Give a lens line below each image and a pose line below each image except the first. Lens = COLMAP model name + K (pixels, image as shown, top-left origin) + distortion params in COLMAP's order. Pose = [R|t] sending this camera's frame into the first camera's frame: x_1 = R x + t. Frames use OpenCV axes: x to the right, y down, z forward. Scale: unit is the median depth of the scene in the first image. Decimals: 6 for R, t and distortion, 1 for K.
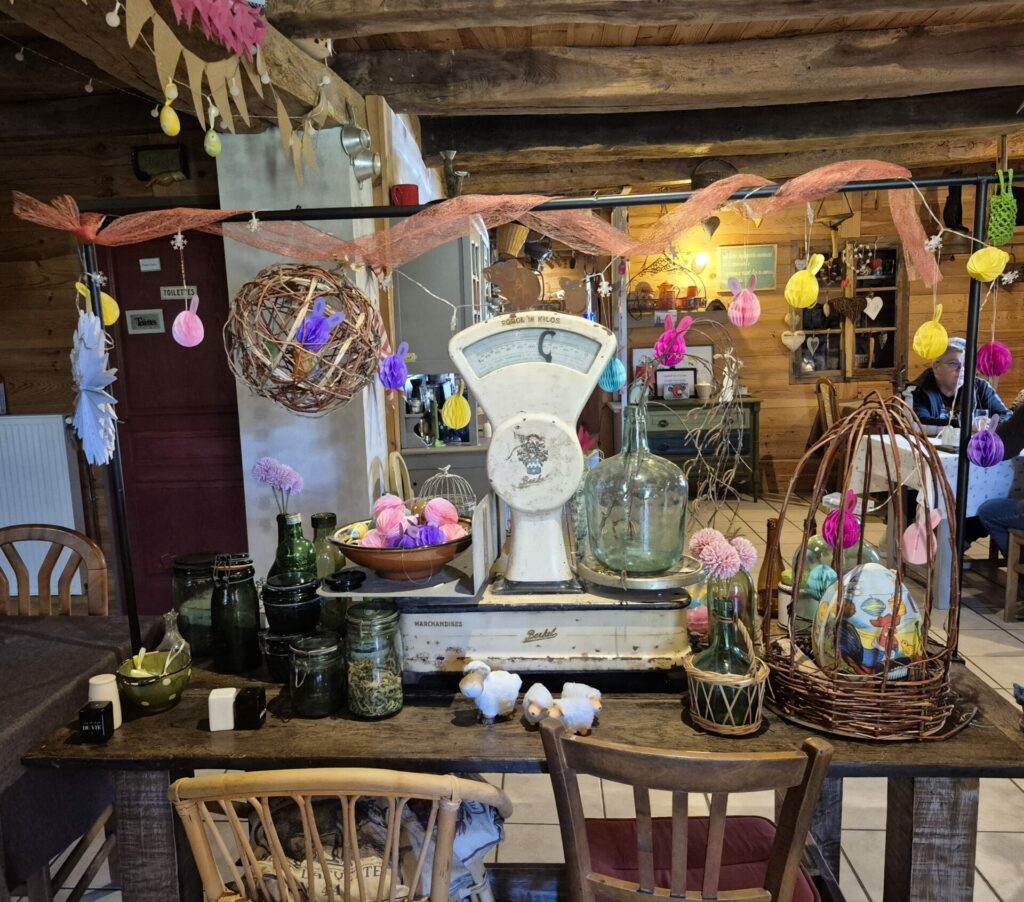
lens RADIAL K [[844.0, 0, 510.0], [0, 844.0, 456.5], [0, 0, 1]] dist [0.049222, -0.002886]
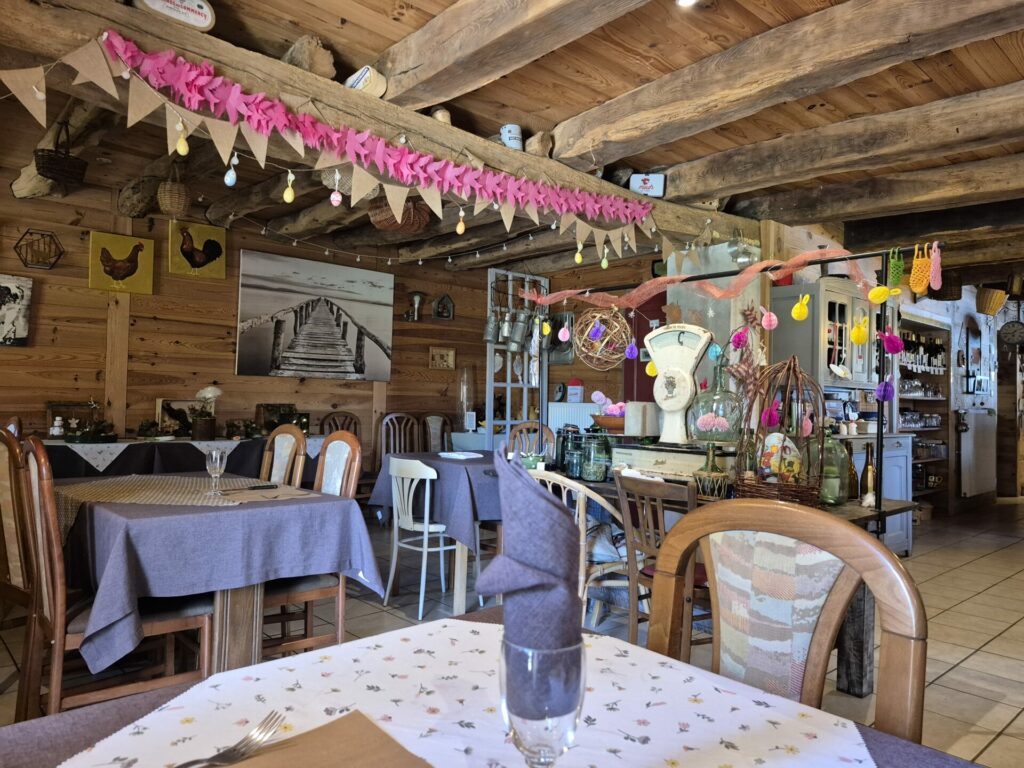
lens RADIAL K [[712.2, 0, 511.5], [0, 712.2, 382.9], [0, 0, 1]] dist [-0.009650, -0.022838]
pose [[0.725879, 0.033288, -0.687016, 0.489476], [-0.142482, 0.984440, -0.102843, 0.118072], [0.672903, 0.172539, 0.719327, -0.315770]]
